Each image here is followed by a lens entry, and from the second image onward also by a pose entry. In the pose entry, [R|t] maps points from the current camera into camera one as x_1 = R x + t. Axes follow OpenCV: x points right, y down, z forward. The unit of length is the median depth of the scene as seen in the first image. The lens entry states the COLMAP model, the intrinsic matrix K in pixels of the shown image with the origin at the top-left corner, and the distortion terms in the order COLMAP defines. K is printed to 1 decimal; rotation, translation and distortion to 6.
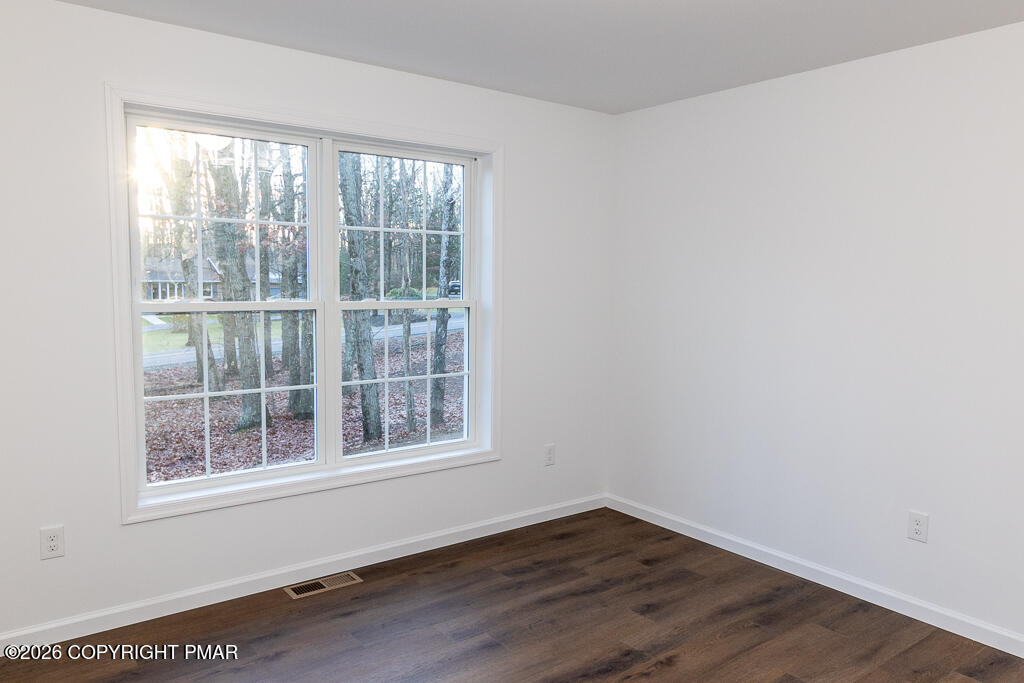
lens RADIAL K [[620.9, 0, 513.7], [0, 620.9, 340.0], [0, 0, 1]] dist [0.008114, 0.000979]
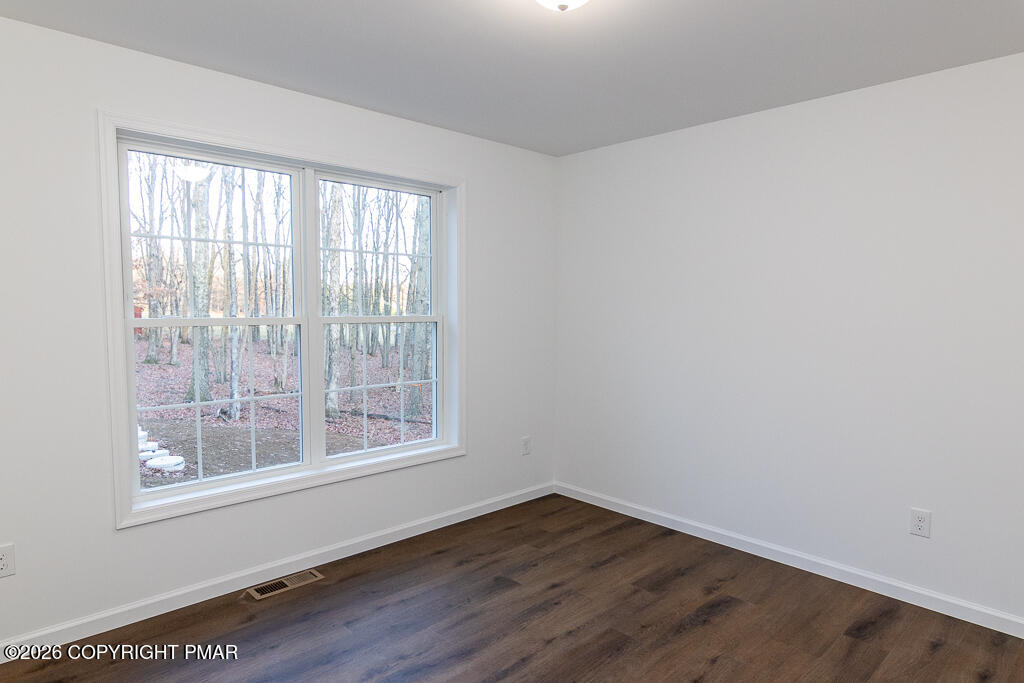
lens RADIAL K [[587.2, 0, 515.4], [0, 587.2, 339.9], [0, 0, 1]] dist [-0.002714, 0.004177]
pose [[0.984321, -0.006937, 0.176249, -0.120306], [0.010941, 0.999703, -0.021758, 0.006058], [-0.176046, 0.023345, 0.984105, -0.078922]]
